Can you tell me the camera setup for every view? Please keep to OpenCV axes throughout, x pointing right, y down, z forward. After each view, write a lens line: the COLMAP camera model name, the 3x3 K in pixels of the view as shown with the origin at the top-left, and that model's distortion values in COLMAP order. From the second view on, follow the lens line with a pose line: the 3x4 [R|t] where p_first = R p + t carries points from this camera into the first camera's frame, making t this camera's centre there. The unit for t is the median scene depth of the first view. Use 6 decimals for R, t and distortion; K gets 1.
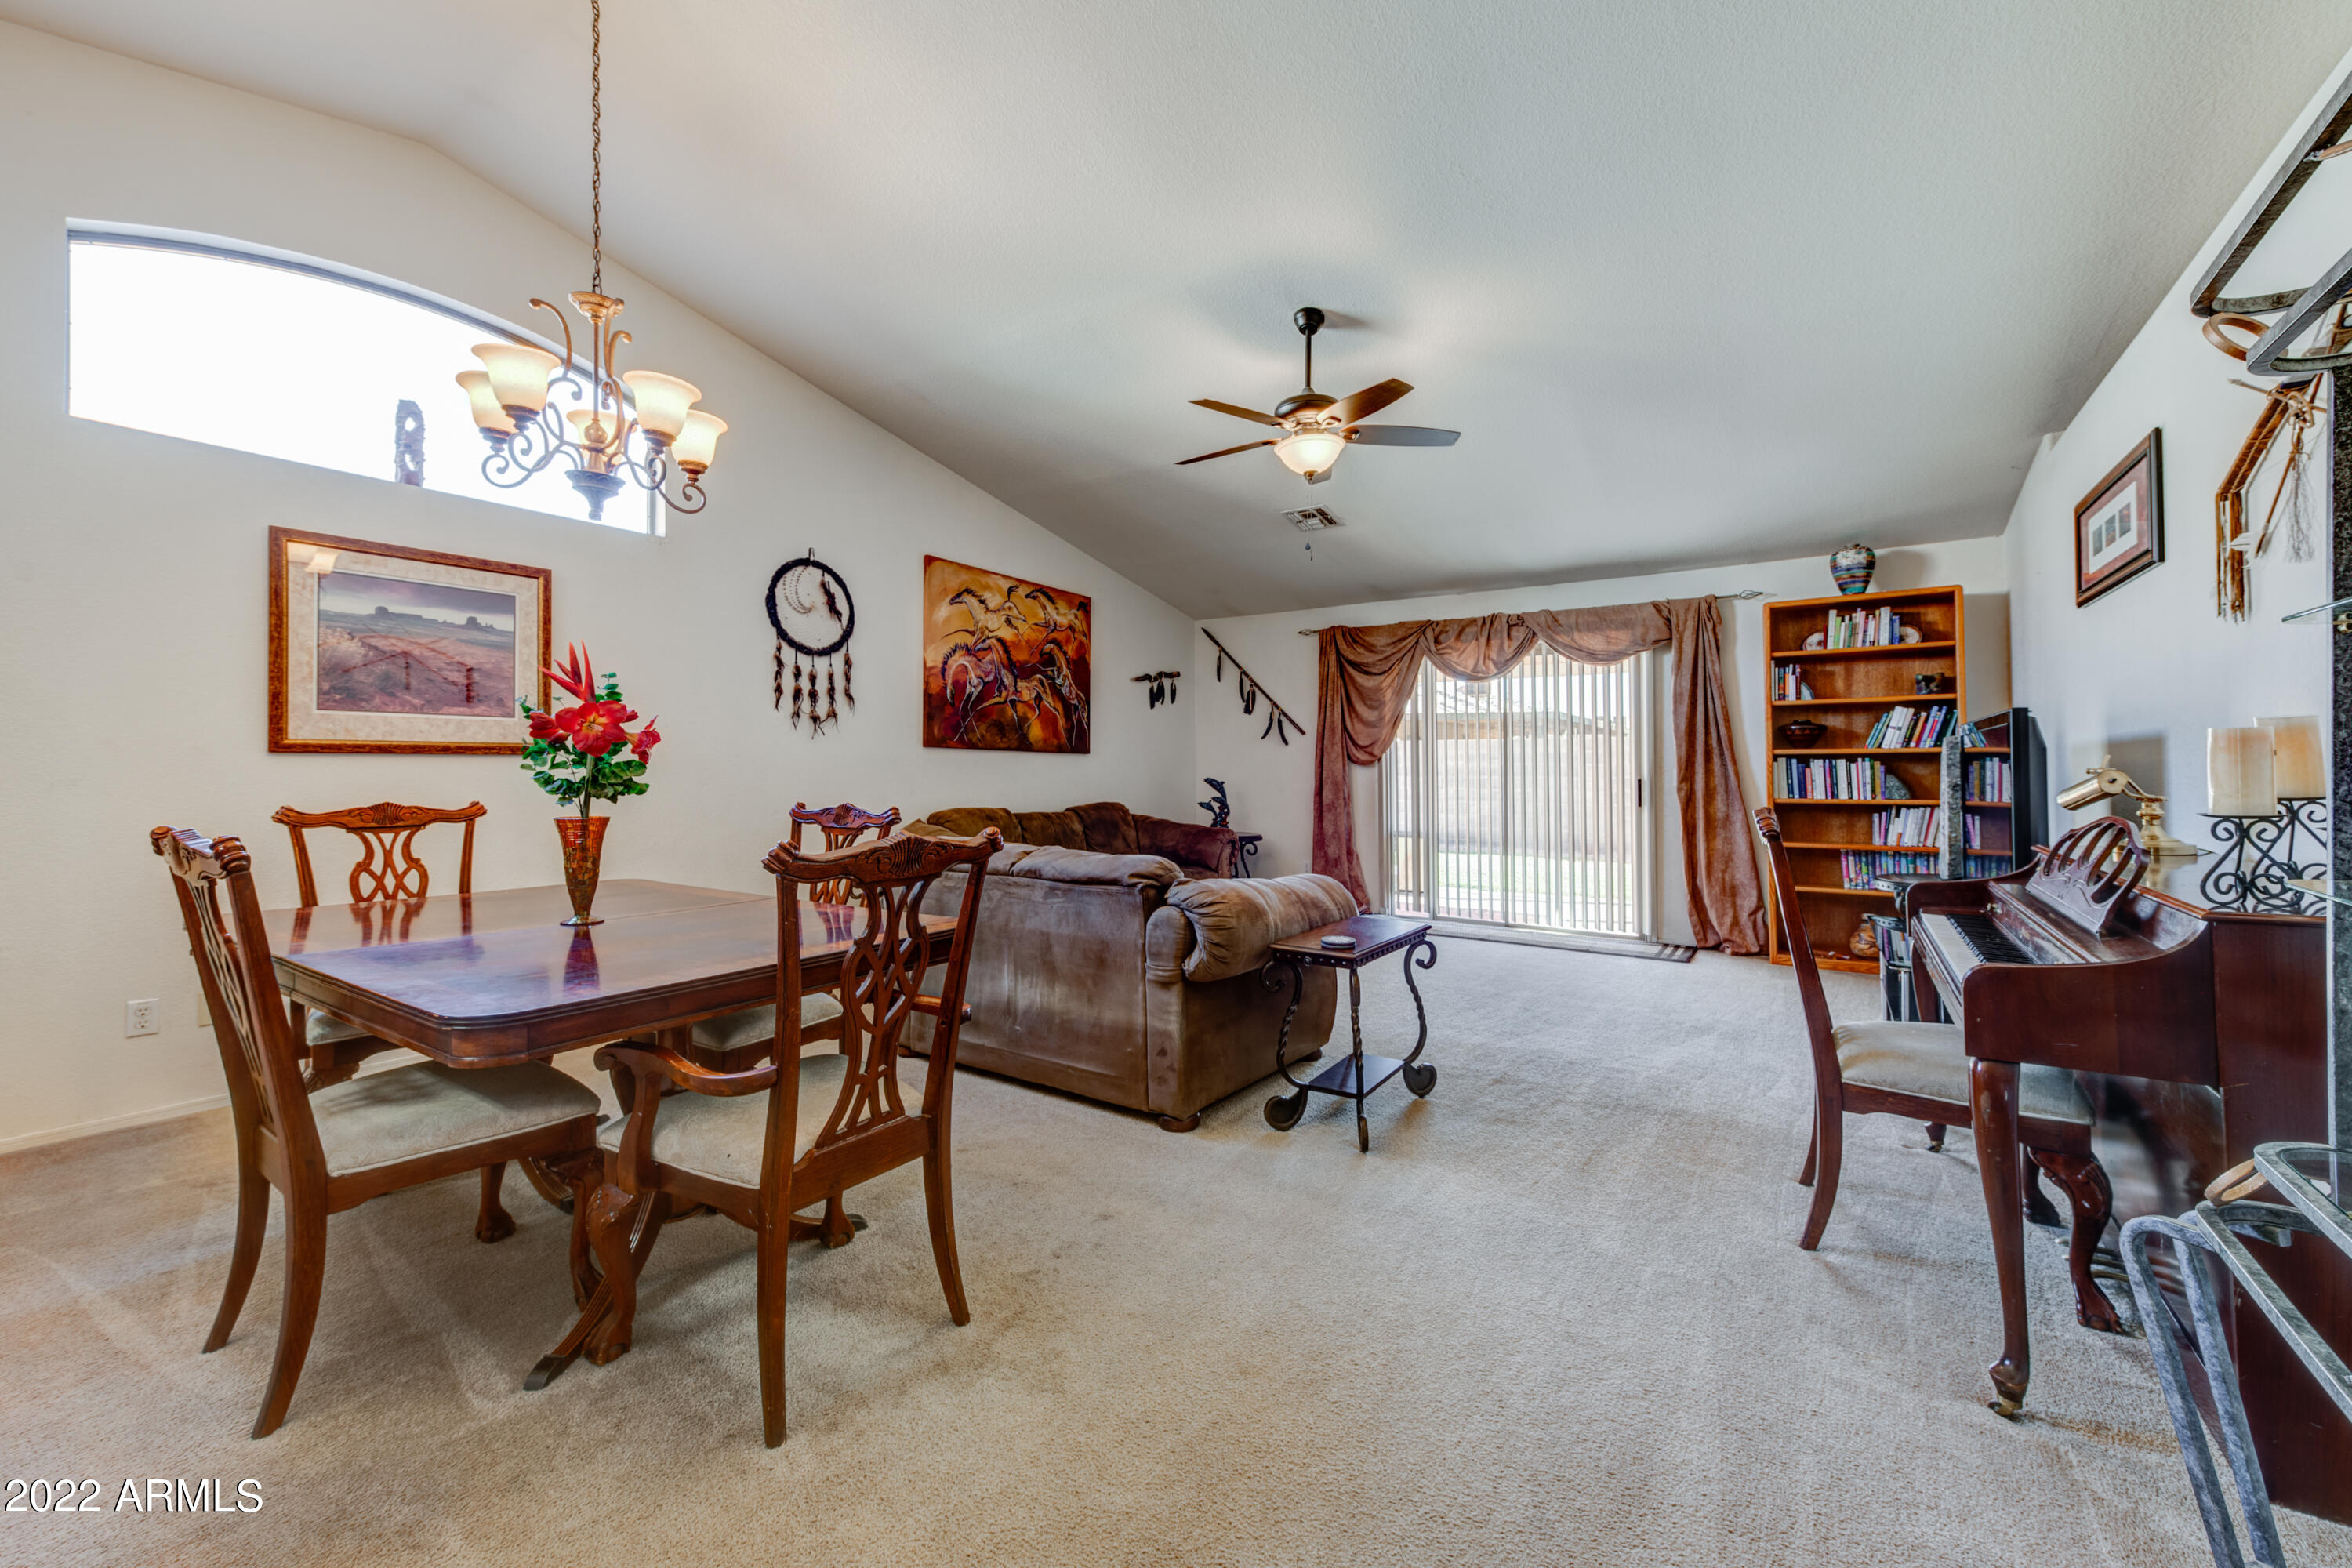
lens RADIAL K [[932.2, 0, 1181.4], [0, 932.2, 759.5], [0, 0, 1]] dist [0.001571, -0.000340]
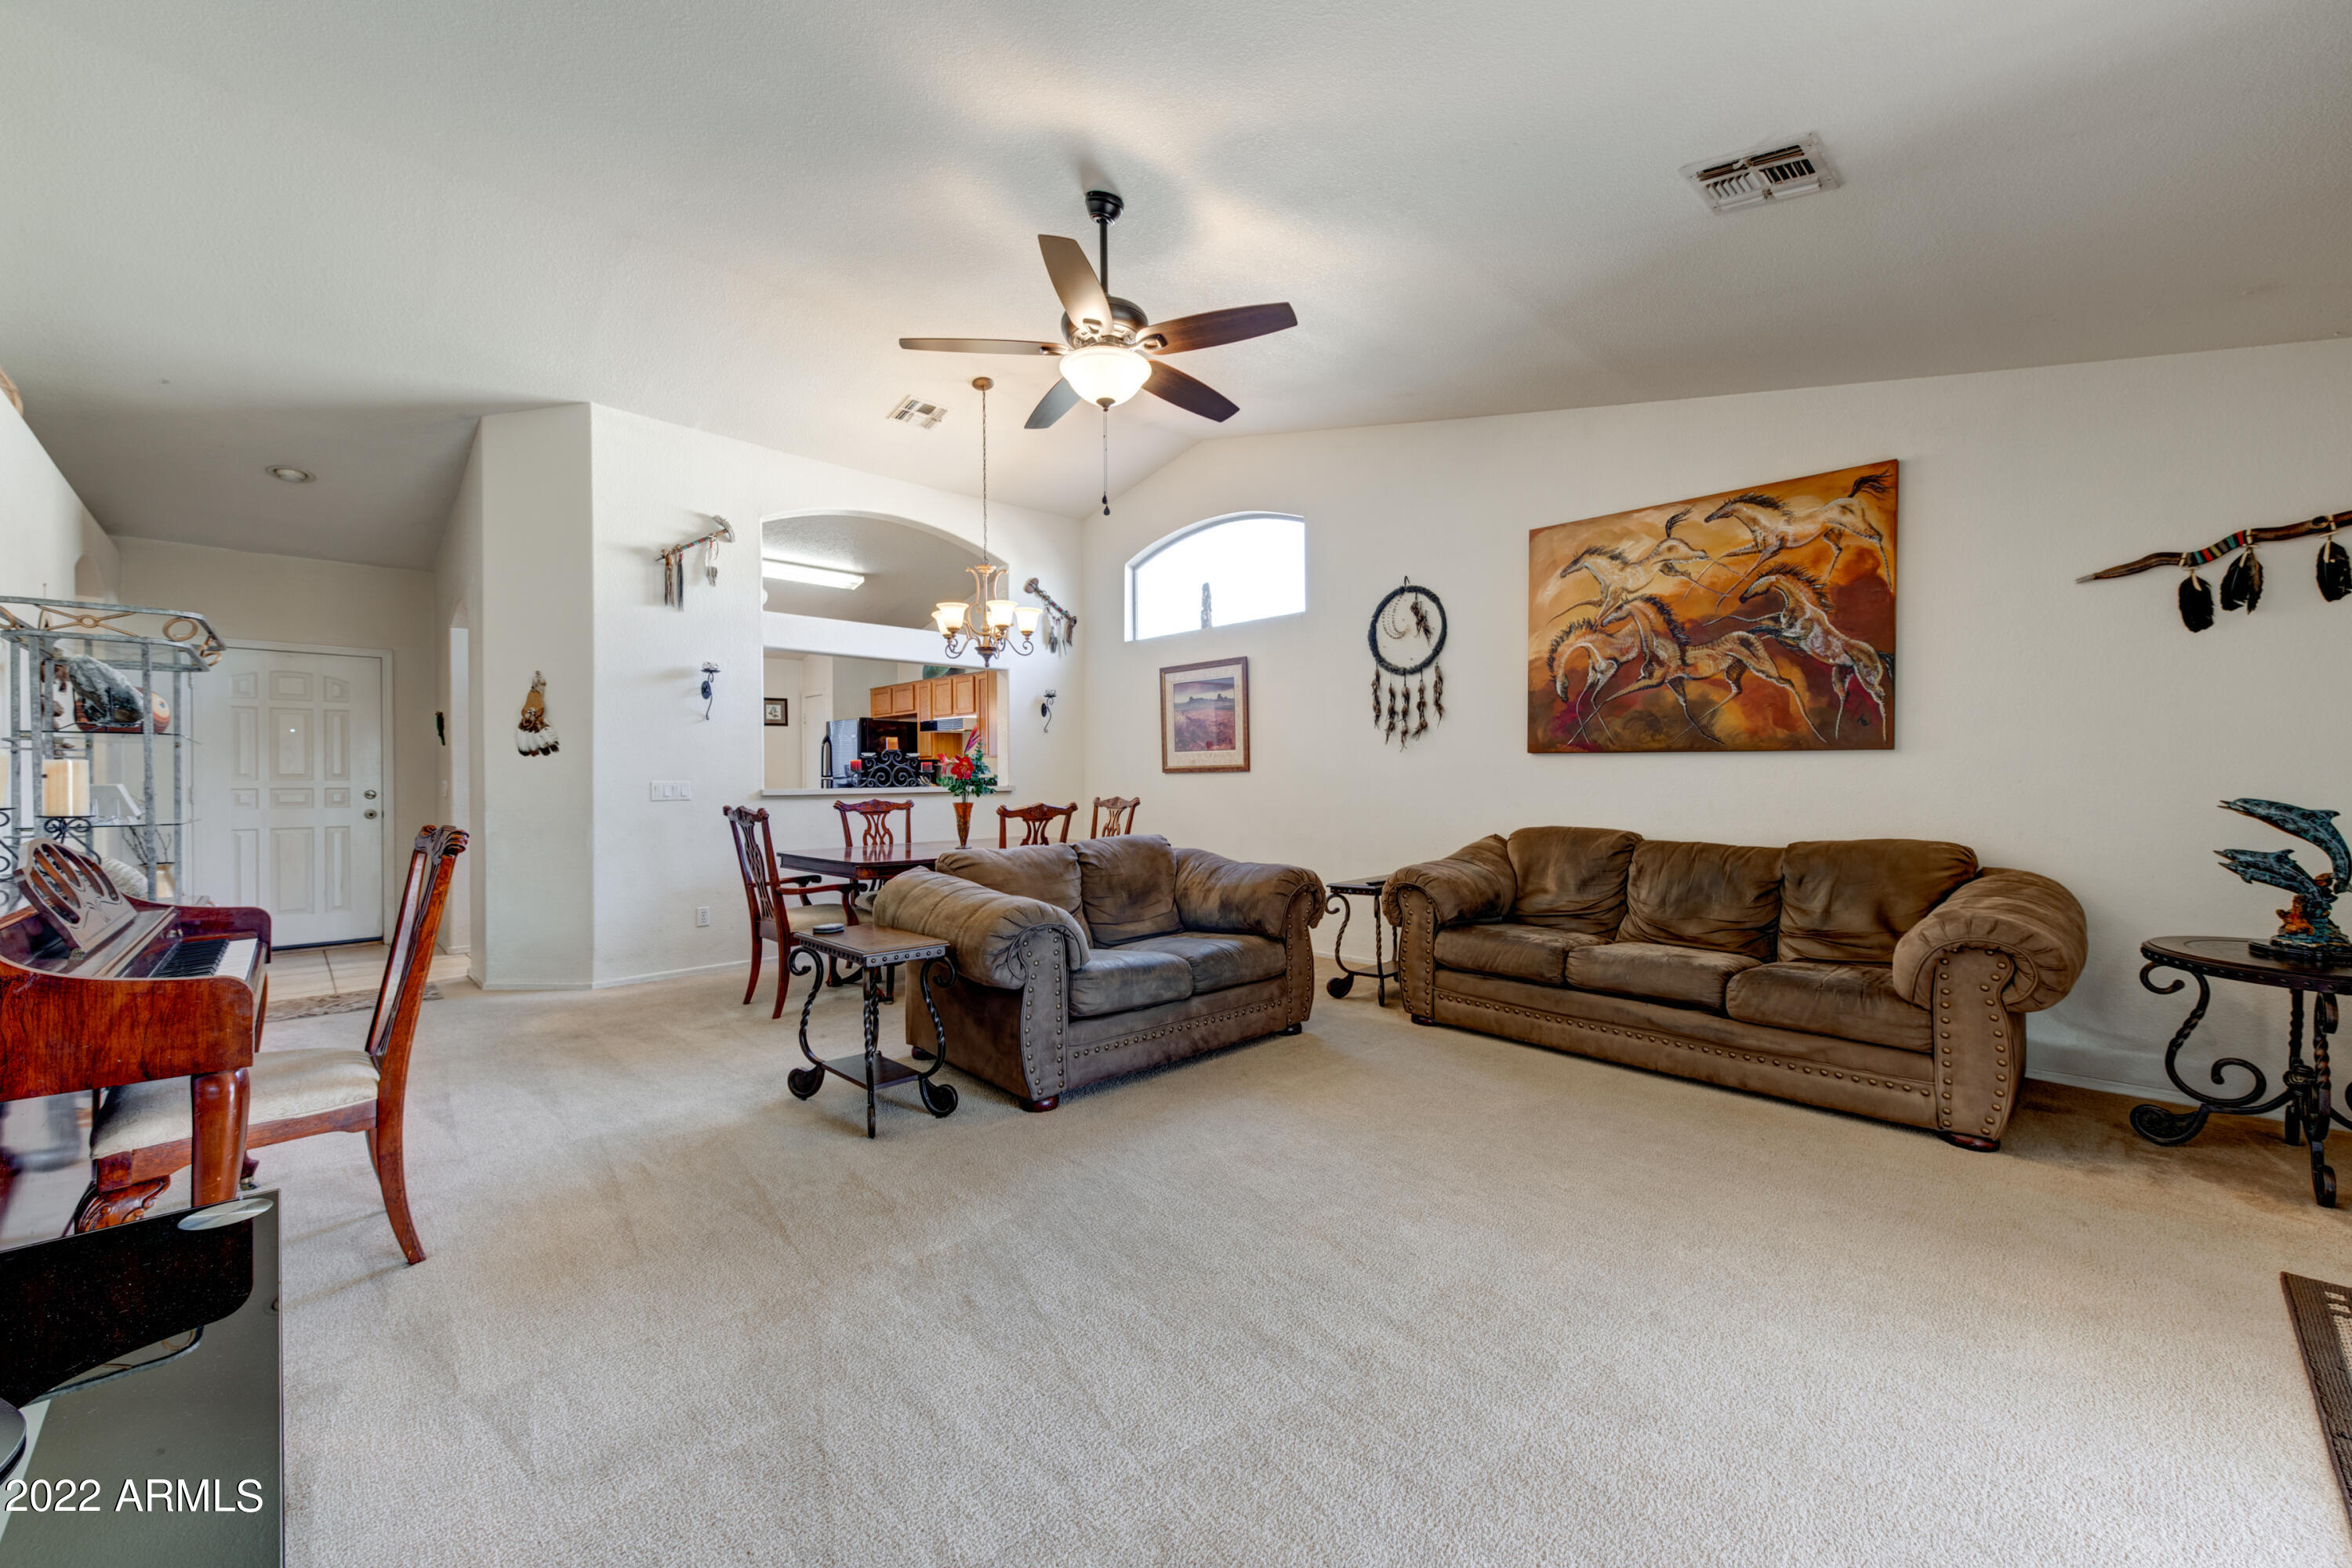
lens RADIAL K [[932.2, 0, 1200.8], [0, 932.2, 786.0], [0, 0, 1]] dist [0.001571, -0.000340]
pose [[-0.213628, 0.006063, -0.976896, 0.626561], [0.014940, 0.999884, 0.002939, 0.009619], [0.976801, -0.013967, -0.213693, 0.869985]]
